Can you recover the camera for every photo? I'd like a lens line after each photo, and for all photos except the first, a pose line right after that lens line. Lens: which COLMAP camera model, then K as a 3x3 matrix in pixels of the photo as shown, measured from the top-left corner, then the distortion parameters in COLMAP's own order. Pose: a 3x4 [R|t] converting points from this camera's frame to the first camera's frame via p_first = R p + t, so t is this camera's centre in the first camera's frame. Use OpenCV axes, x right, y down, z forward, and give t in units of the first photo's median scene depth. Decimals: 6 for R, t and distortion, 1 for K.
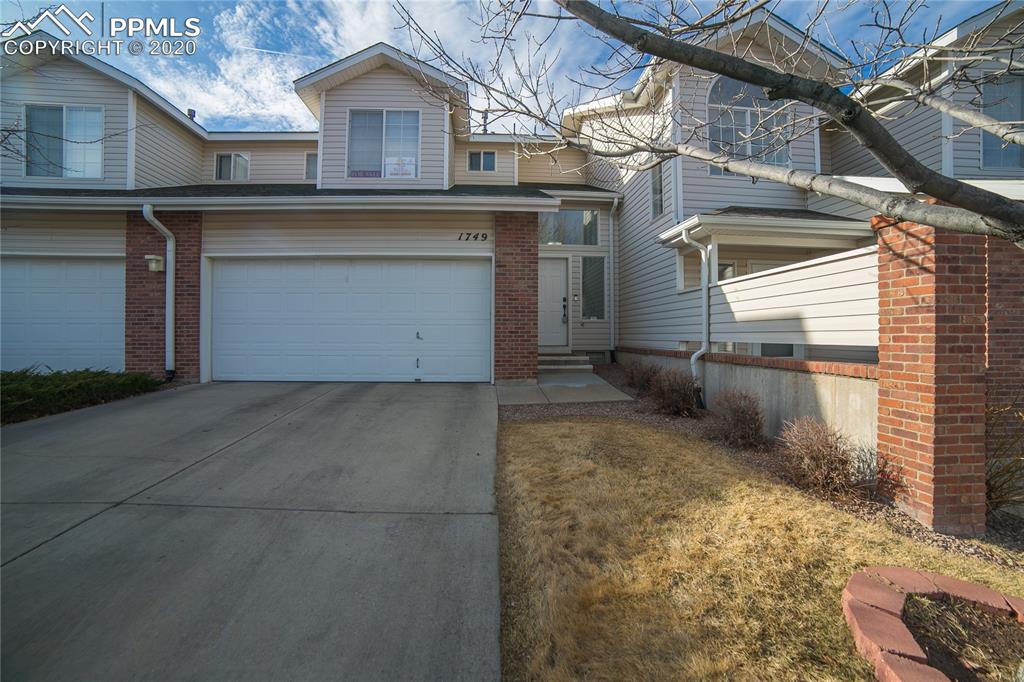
lens RADIAL K [[418.2, 0, 511.5], [0, 418.2, 337.8], [0, 0, 1]] dist [-0.048458, 0.003695]
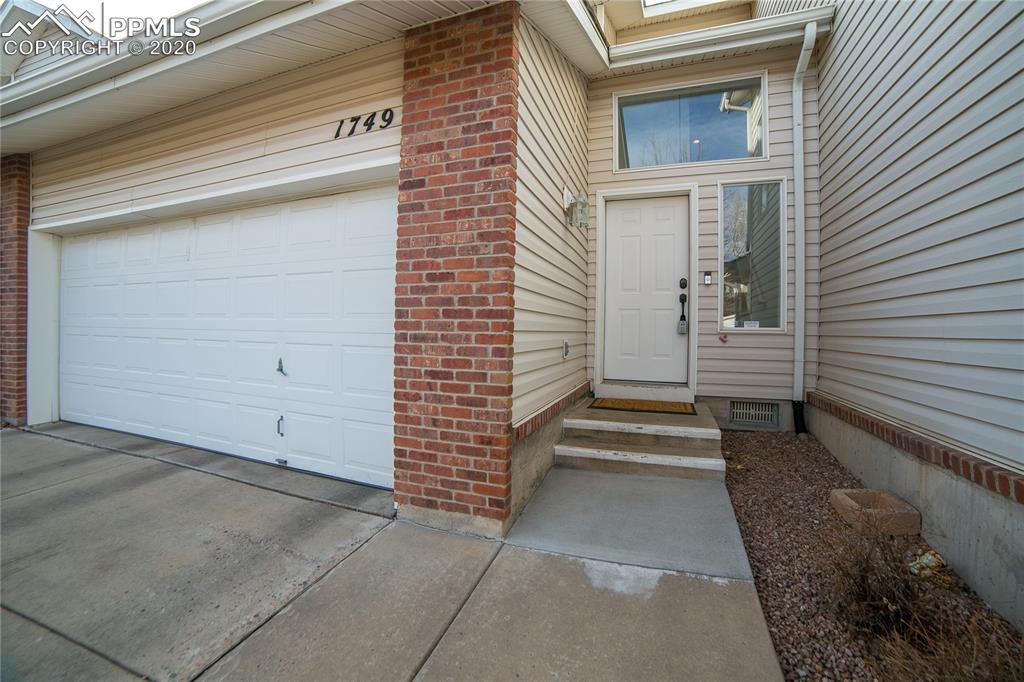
lens RADIAL K [[418.2, 0, 509.9], [0, 418.2, 335.2], [0, 0, 1]] dist [-0.048458, 0.003695]
pose [[0.917539, 0.017886, -0.397243, 0.189427], [-0.016568, 0.999840, 0.006752, -0.048093], [0.397300, 0.000386, 0.917689, 0.700733]]
